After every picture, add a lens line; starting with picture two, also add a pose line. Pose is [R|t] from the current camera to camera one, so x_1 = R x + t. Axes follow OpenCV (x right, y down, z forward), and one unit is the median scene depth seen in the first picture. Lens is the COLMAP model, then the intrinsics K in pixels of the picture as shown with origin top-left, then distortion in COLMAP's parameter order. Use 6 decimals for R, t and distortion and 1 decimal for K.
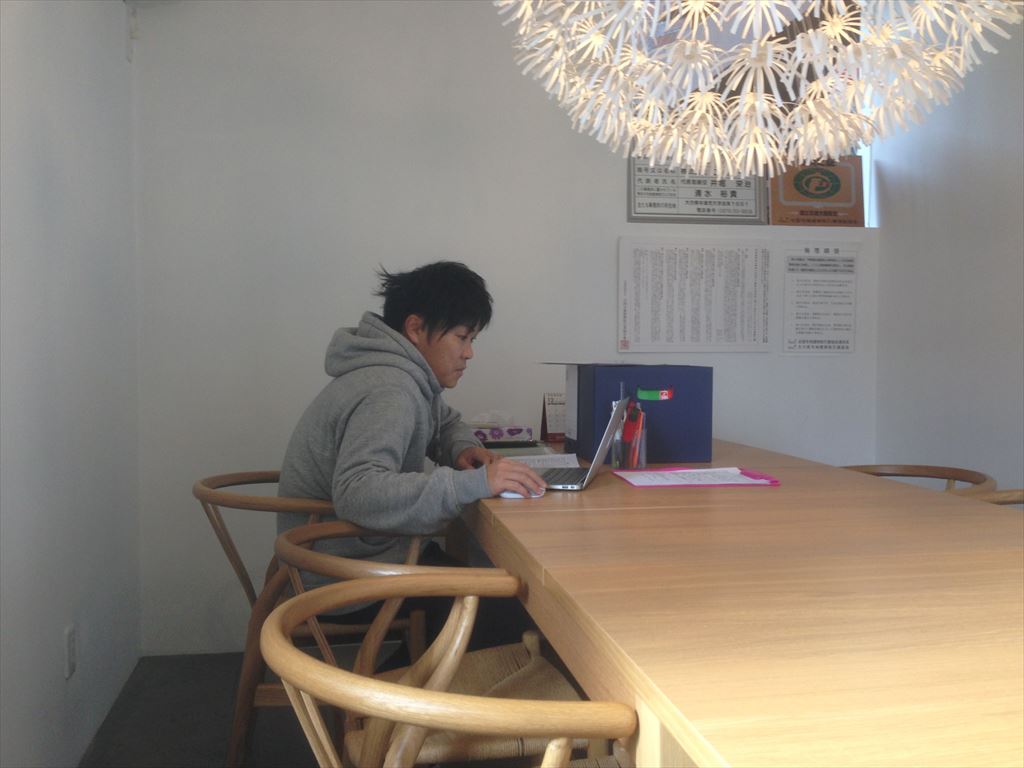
lens RADIAL K [[906.6, 0, 512.0], [0, 906.6, 384.0], [0, 0, 1]] dist [0.038453, -0.000767]
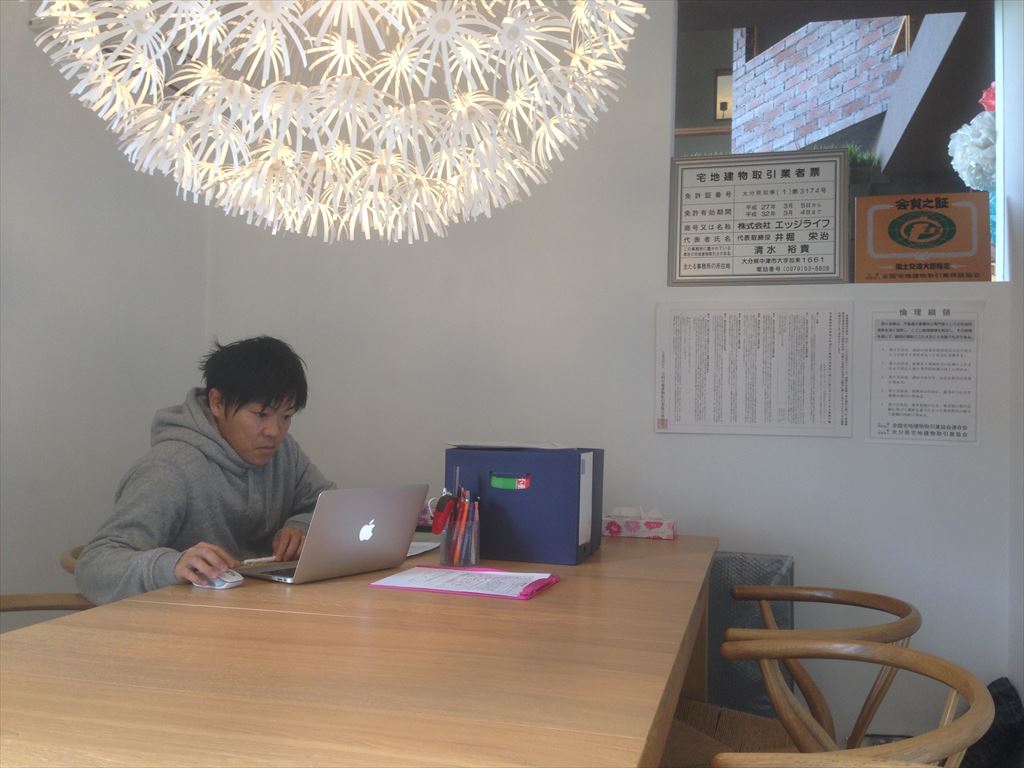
lens RADIAL K [[906.6, 0, 512.0], [0, 906.6, 384.0], [0, 0, 1]] dist [0.038453, -0.000767]
pose [[0.911033, 0.006215, -0.412286, 0.345885], [-0.037815, 0.996932, -0.068533, -0.015375], [0.410595, 0.078027, 0.908473, 0.130673]]
